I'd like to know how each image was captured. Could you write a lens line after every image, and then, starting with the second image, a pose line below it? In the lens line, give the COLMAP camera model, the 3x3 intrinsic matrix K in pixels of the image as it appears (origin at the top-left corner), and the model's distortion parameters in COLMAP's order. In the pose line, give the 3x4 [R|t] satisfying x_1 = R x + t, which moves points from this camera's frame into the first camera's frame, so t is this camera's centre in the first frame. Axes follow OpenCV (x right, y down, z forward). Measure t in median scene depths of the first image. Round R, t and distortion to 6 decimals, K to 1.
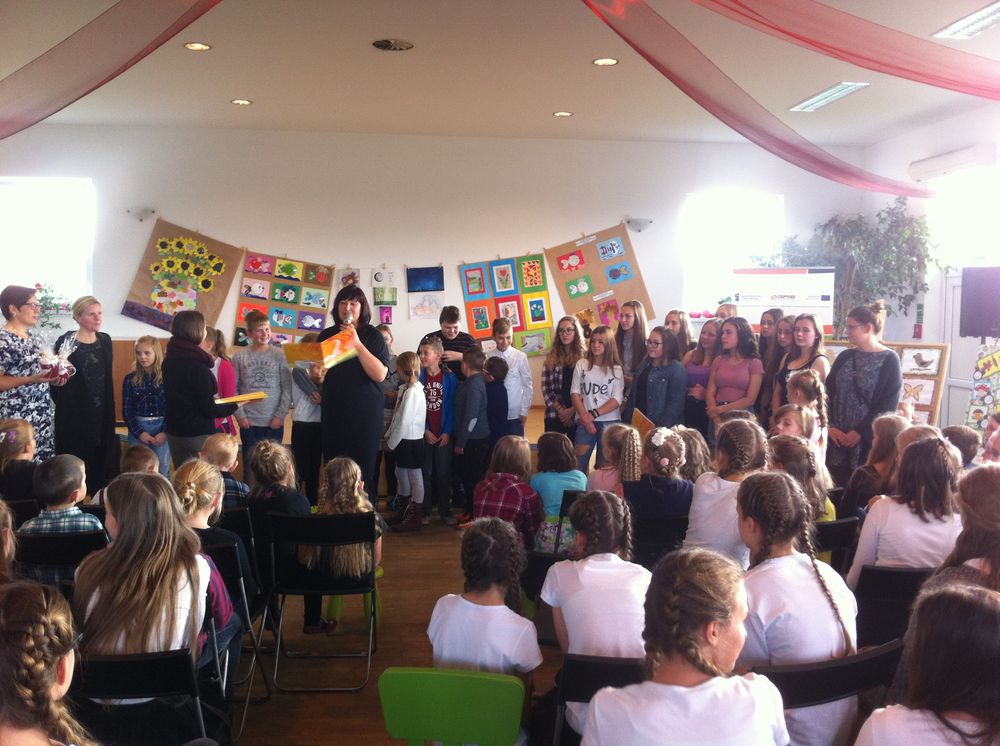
lens RADIAL K [[969.9, 0, 493.2], [0, 969.9, 392.9], [0, 0, 1]] dist [0.131515, -0.378419]
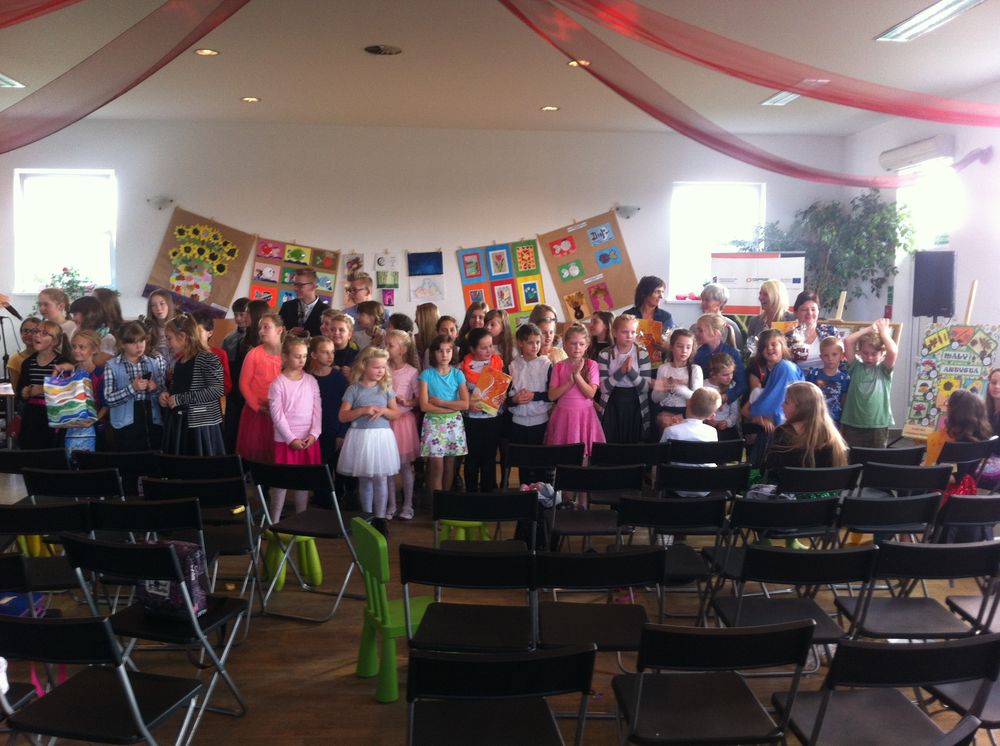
lens RADIAL K [[969.9, 0, 493.2], [0, 969.9, 392.9], [0, 0, 1]] dist [0.131515, -0.378419]
pose [[0.999682, 0.001983, -0.025154, 0.032260], [-0.001584, 0.999873, 0.015861, 0.007724], [0.025183, -0.015816, 0.999558, -0.065834]]
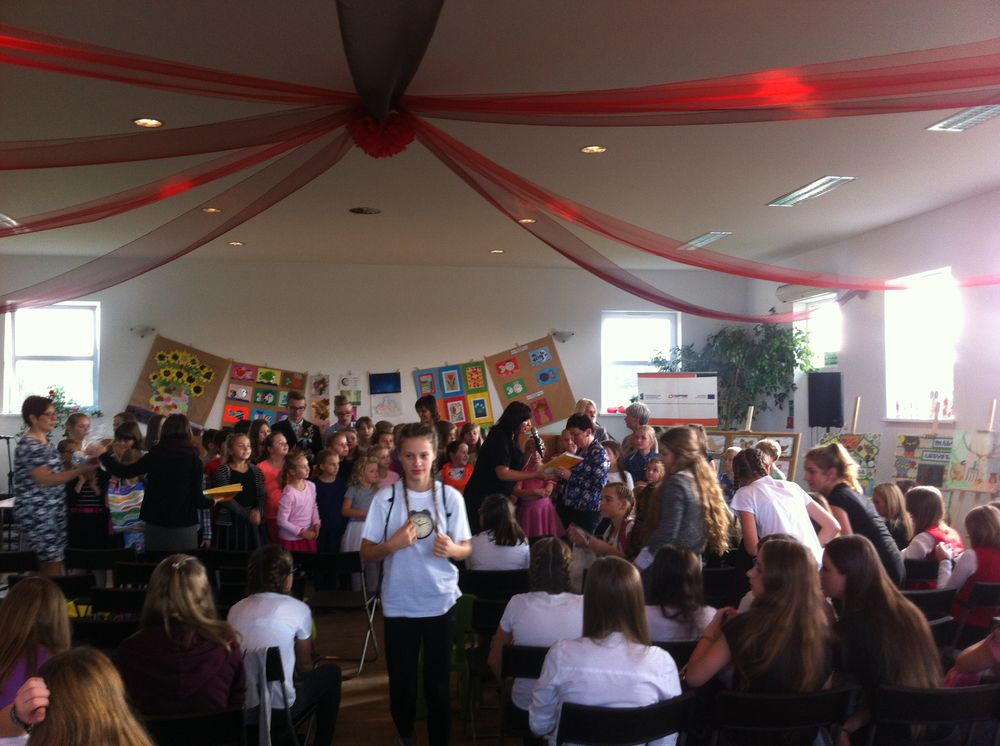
lens RADIAL K [[969.9, 0, 493.2], [0, 969.9, 392.9], [0, 0, 1]] dist [0.131515, -0.378419]
pose [[0.998434, -0.010537, 0.054934, -0.003297], [0.015767, 0.995289, -0.095665, 0.010527], [-0.053667, 0.096381, 0.993897, -0.186591]]
